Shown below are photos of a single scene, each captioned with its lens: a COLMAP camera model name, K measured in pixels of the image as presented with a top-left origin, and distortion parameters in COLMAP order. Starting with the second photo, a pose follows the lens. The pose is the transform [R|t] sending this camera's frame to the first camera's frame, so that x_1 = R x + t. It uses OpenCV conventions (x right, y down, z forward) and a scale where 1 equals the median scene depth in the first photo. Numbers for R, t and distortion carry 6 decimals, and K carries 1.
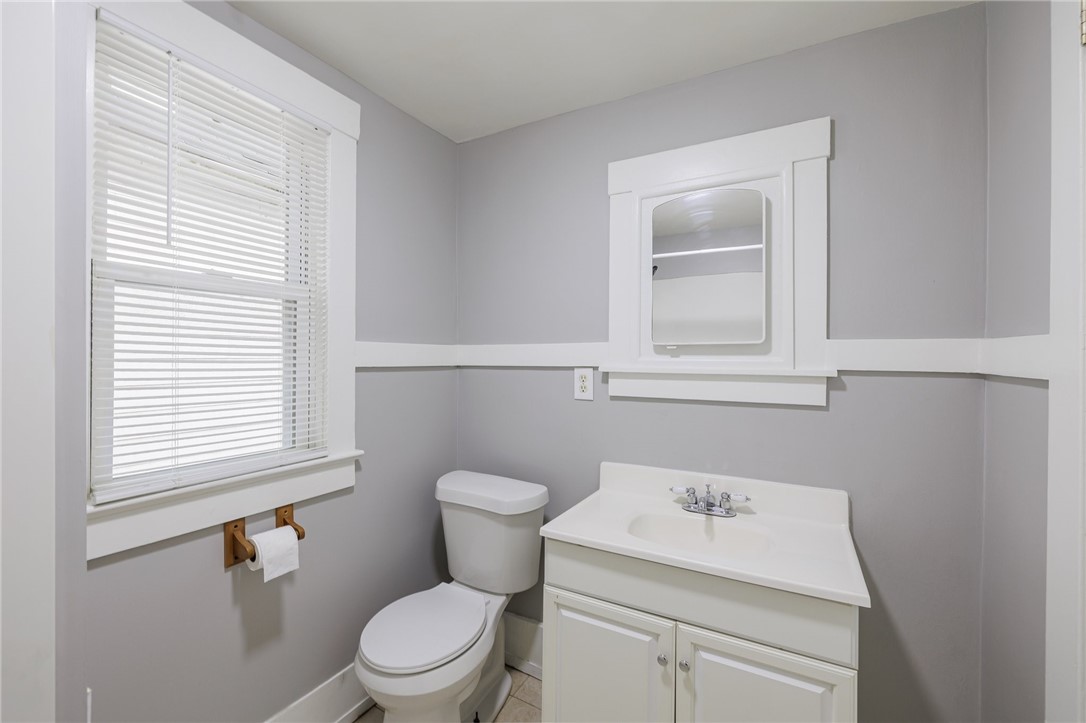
lens RADIAL K [[457.6, 0, 542.9], [0, 457.6, 361.8], [0, 0, 1]] dist [-0.000726, 0.000231]
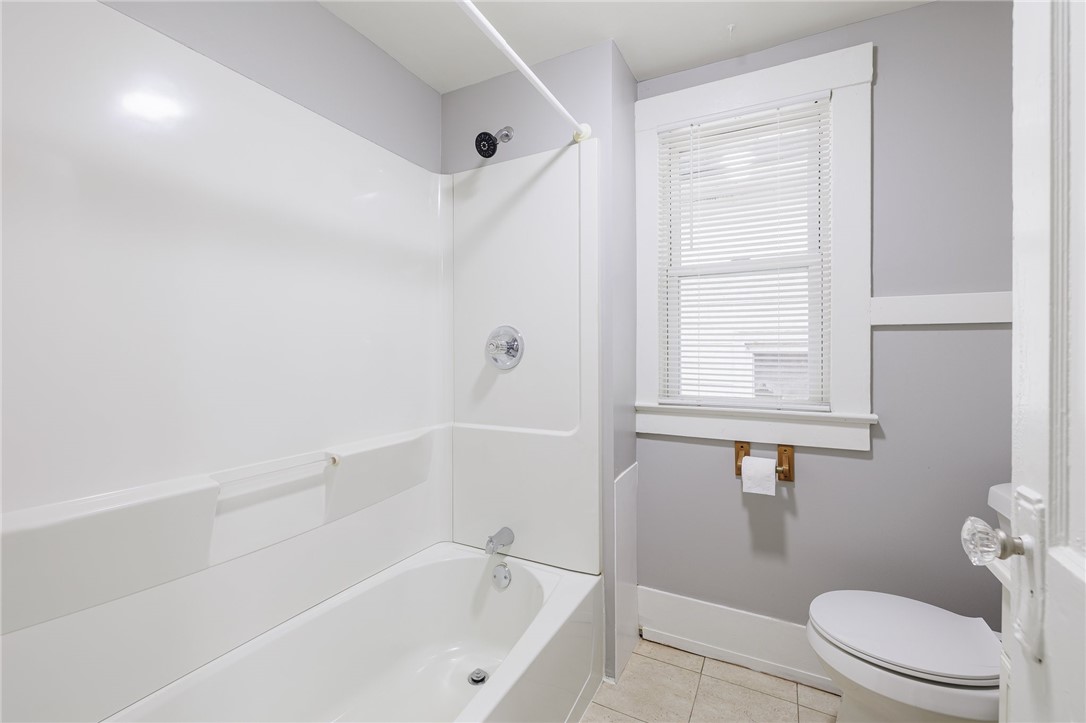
lens RADIAL K [[457.6, 0, 544.9], [0, 457.6, 353.9], [0, 0, 1]] dist [-0.000726, 0.000231]
pose [[0.039884, 0.007586, -0.999176, 0.552110], [-0.001643, 0.999970, 0.007527, 0.071448], [0.999203, 0.001341, 0.039895, 0.328586]]
